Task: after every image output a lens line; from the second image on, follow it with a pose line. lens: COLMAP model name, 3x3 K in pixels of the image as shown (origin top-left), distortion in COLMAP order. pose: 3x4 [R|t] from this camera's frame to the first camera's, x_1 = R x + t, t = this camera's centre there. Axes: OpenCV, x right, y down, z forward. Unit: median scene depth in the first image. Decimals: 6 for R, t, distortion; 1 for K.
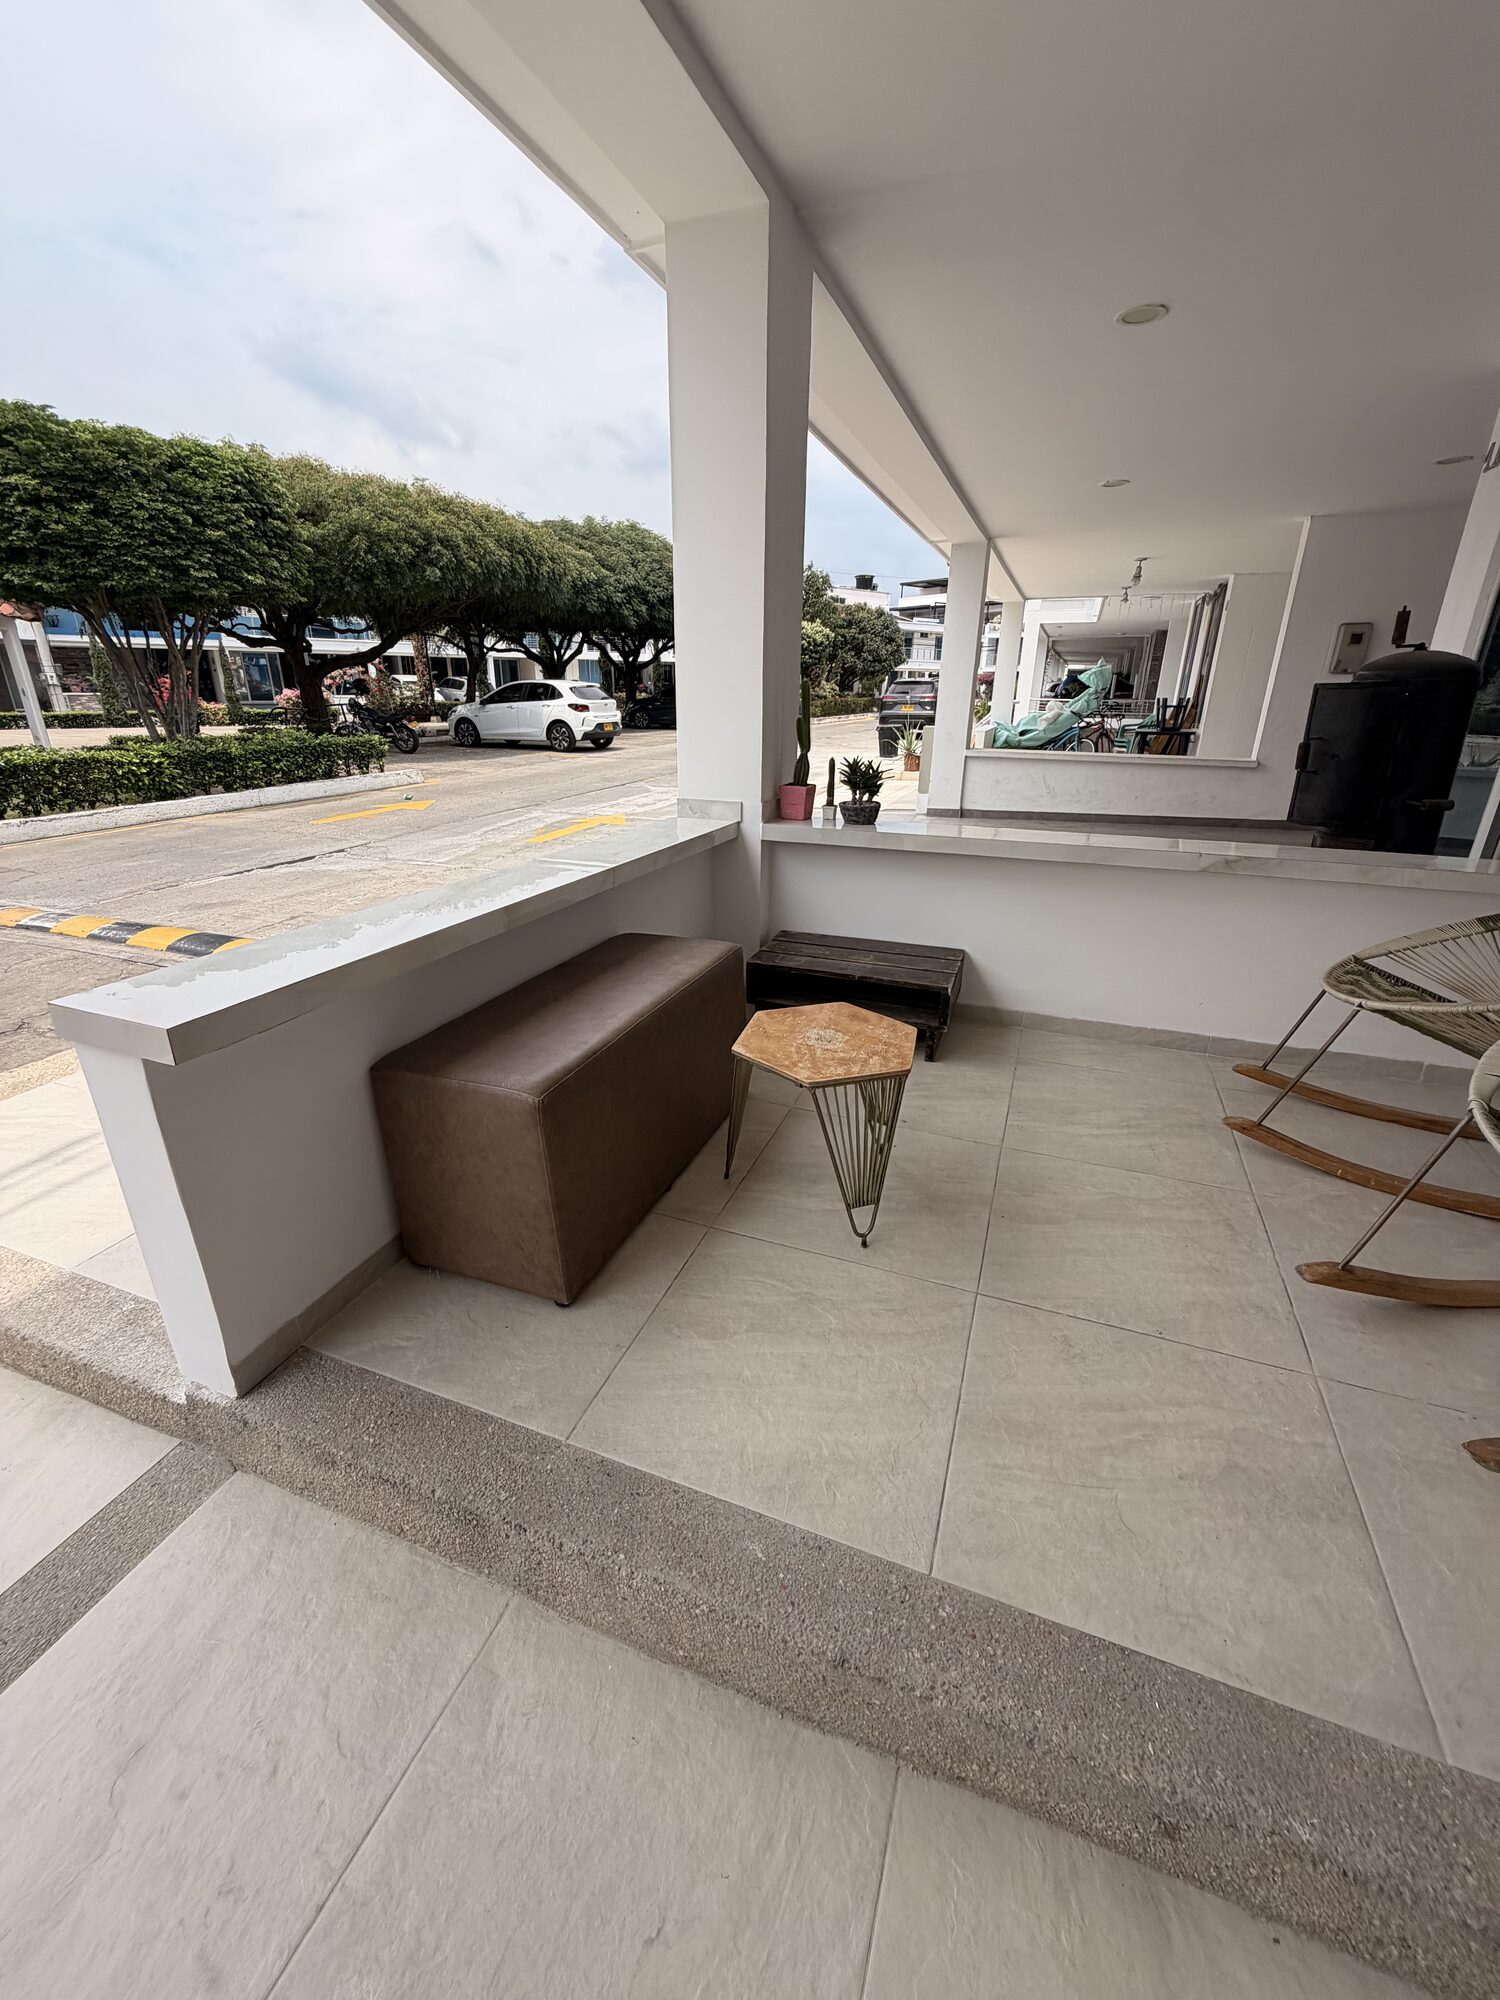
lens RADIAL K [[796.8, 0, 750.0], [0, 796.8, 1000.0], [0, 0, 1]] dist [-0.001160, -0.000047]
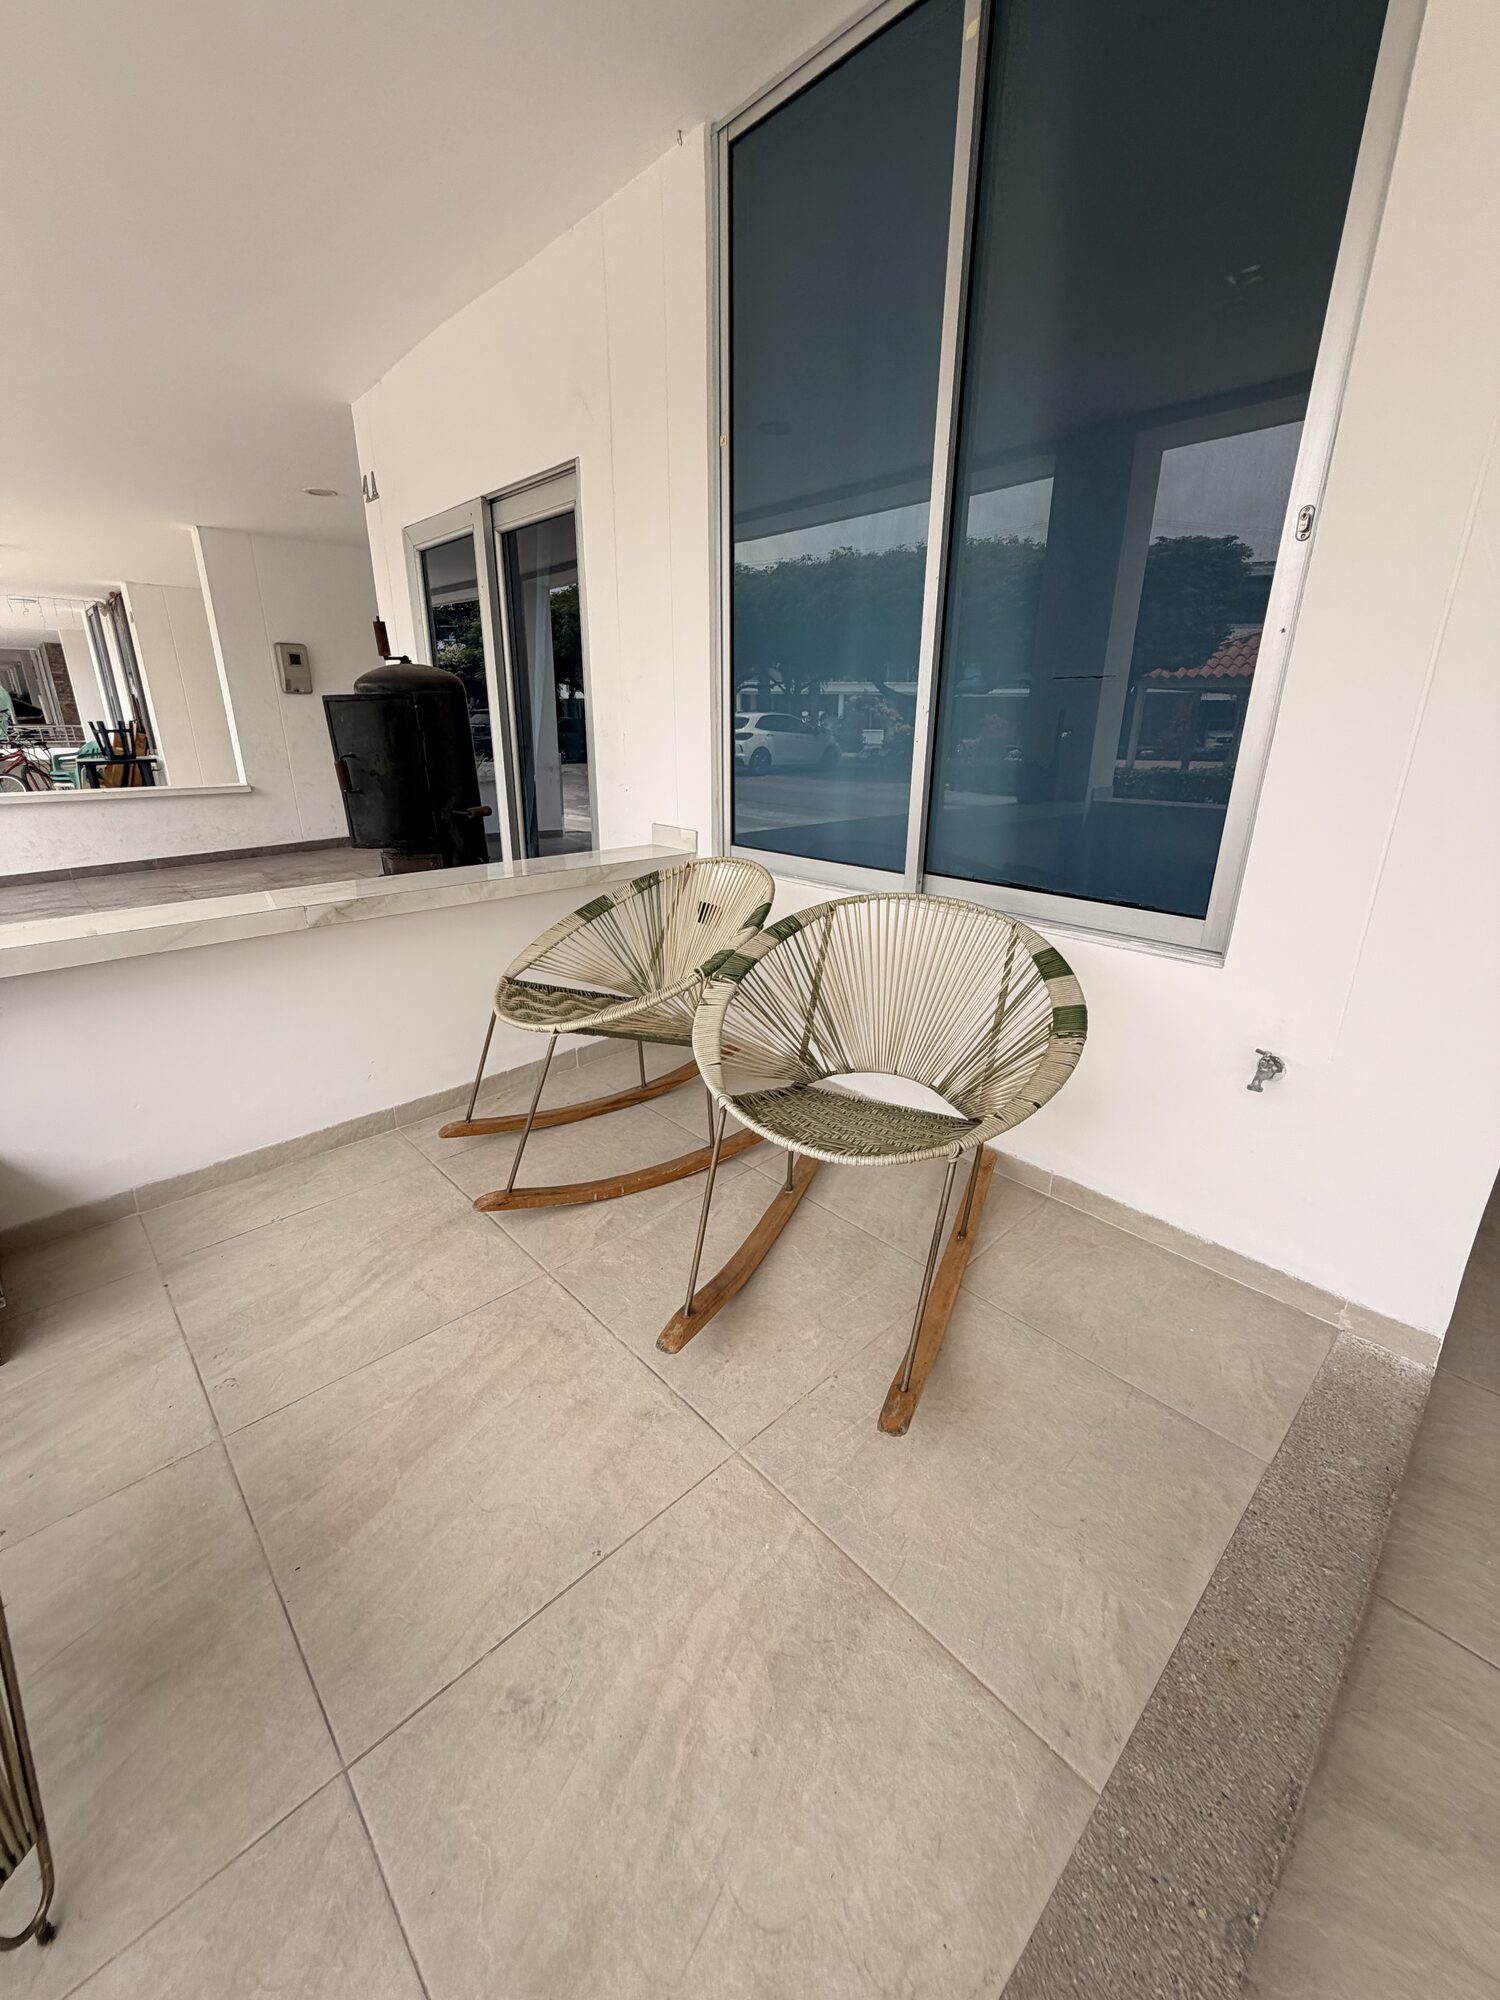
lens RADIAL K [[796.0, 0, 753.5], [0, 796.0, 988.7], [0, 0, 1]] dist [-0.001403, 0.000030]
pose [[0.428134, -0.297742, 0.853259, 0.067100], [0.331391, 0.930122, 0.158283, -0.084038], [-0.840762, 0.214996, 0.496886, 0.255316]]
